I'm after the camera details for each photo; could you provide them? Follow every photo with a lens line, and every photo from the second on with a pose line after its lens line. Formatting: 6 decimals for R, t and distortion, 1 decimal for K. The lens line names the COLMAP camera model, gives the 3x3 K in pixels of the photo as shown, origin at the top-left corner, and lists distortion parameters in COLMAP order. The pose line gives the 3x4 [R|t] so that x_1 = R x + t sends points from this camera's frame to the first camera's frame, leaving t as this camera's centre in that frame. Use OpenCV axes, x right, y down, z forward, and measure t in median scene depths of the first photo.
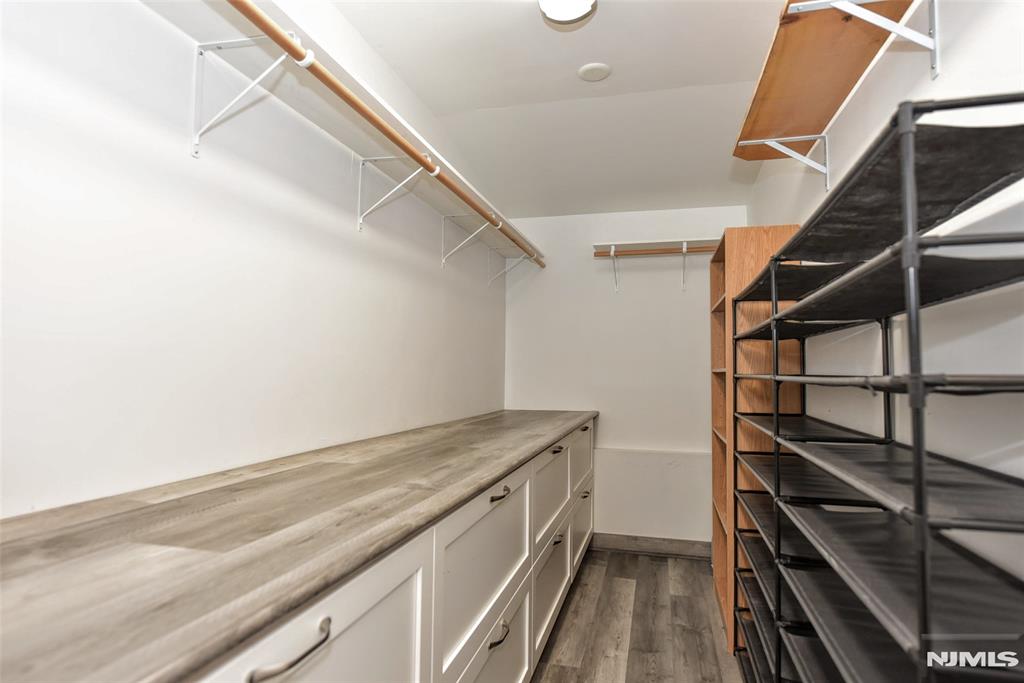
lens RADIAL K [[559.6, 0, 513.7], [0, 559.6, 343.3], [0, 0, 1]] dist [-0.012352, 0.001483]
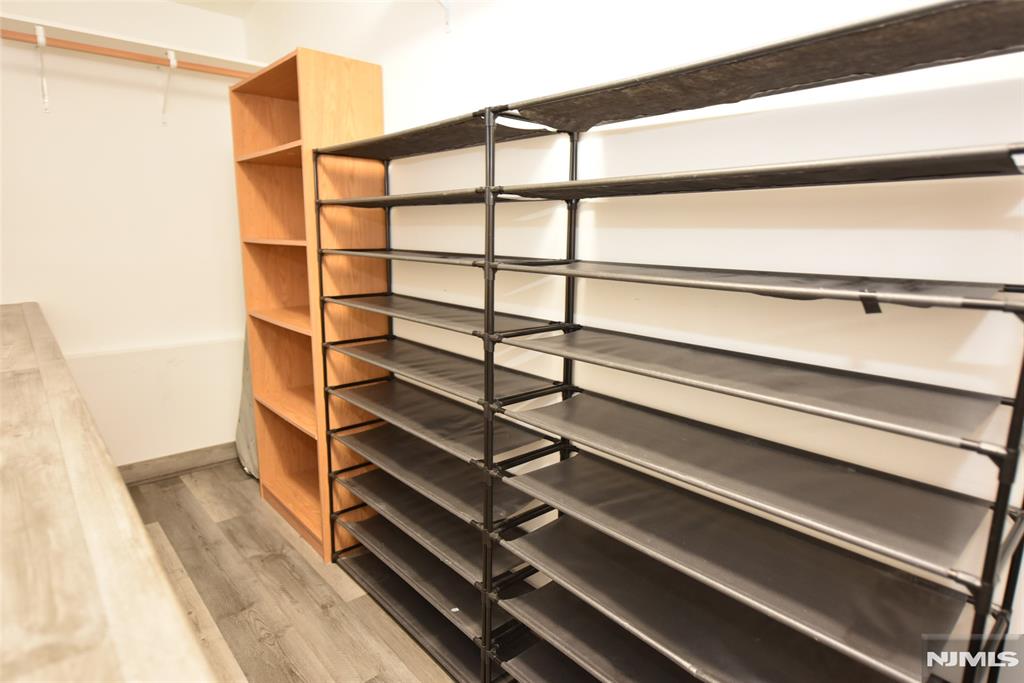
lens RADIAL K [[559.6, 0, 514.2], [0, 559.6, 344.3], [0, 0, 1]] dist [-0.012352, 0.001483]
pose [[0.551631, -0.164515, 0.817703, -0.114104], [-0.050317, 0.972006, 0.229504, -0.009231], [-0.832569, -0.167746, 0.527911, 0.298977]]
